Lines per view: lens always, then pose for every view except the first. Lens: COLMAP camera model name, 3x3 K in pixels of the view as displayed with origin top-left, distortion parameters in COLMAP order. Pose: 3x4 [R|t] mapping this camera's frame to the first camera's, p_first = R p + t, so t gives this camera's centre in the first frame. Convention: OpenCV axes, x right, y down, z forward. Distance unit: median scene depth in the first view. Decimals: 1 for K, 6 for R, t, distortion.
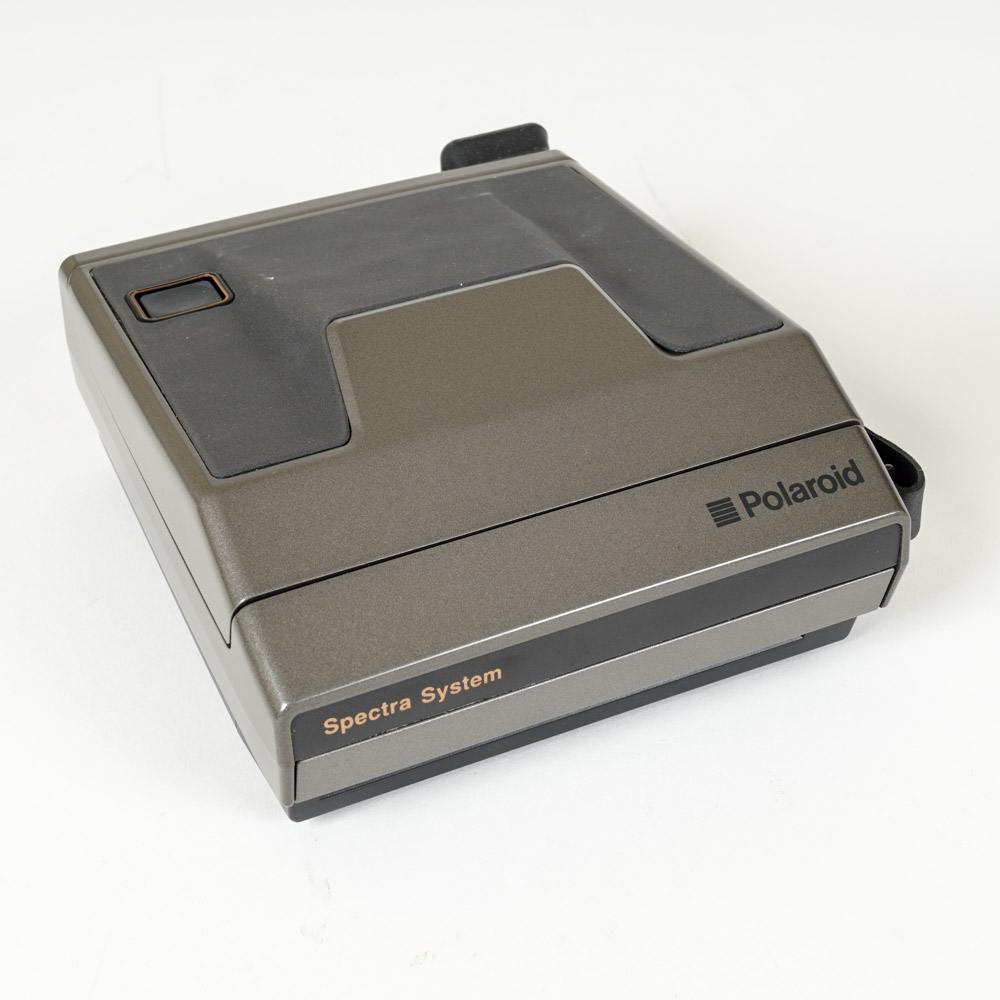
lens RADIAL K [[1842.4, 0, 502.0], [0, 1842.4, 499.8], [0, 0, 1]] dist [-0.061556, 0.000000]
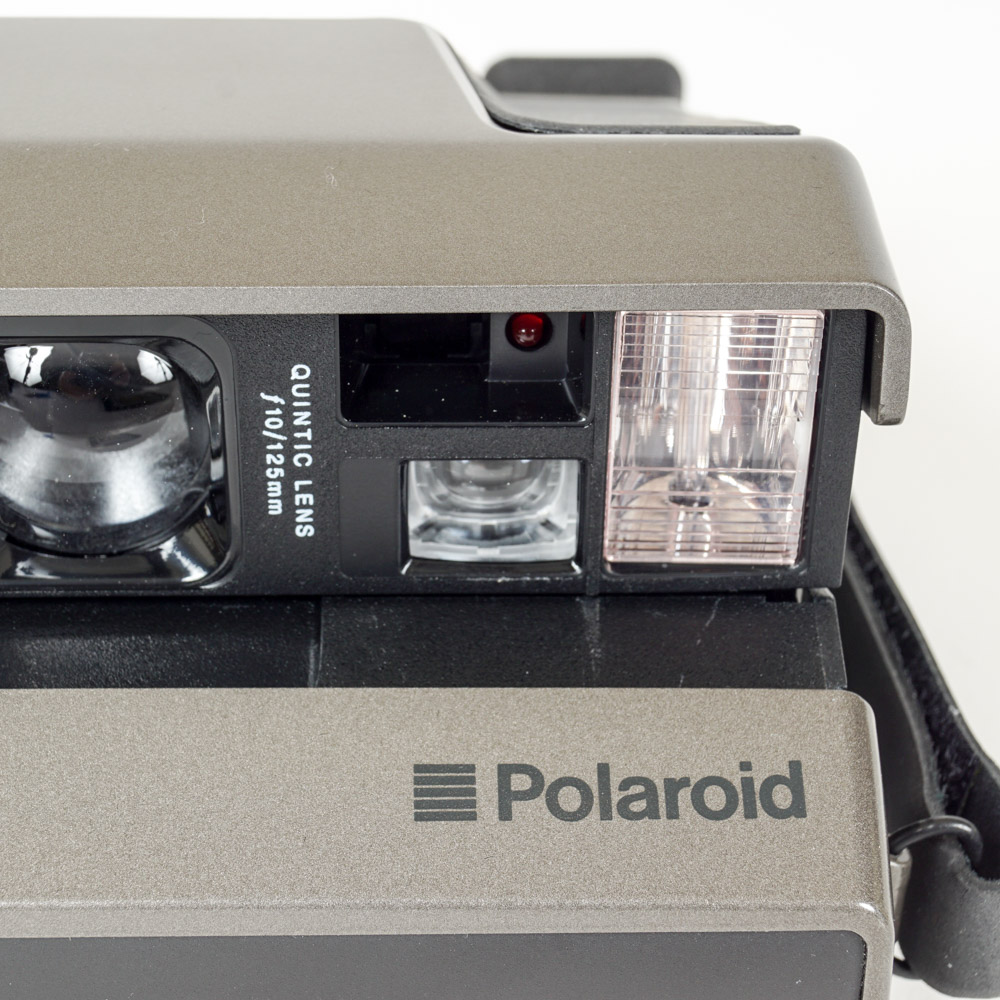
lens RADIAL K [[2356.4, 0, 505.4], [0, 2356.4, 496.4], [0, 0, 1]] dist [-0.043630, 0.000000]
pose [[0.924073, 0.226844, -0.307622, 0.310021], [-0.258312, 0.963859, -0.065190, -0.030746], [0.281716, 0.139703, 0.949273, 0.474311]]
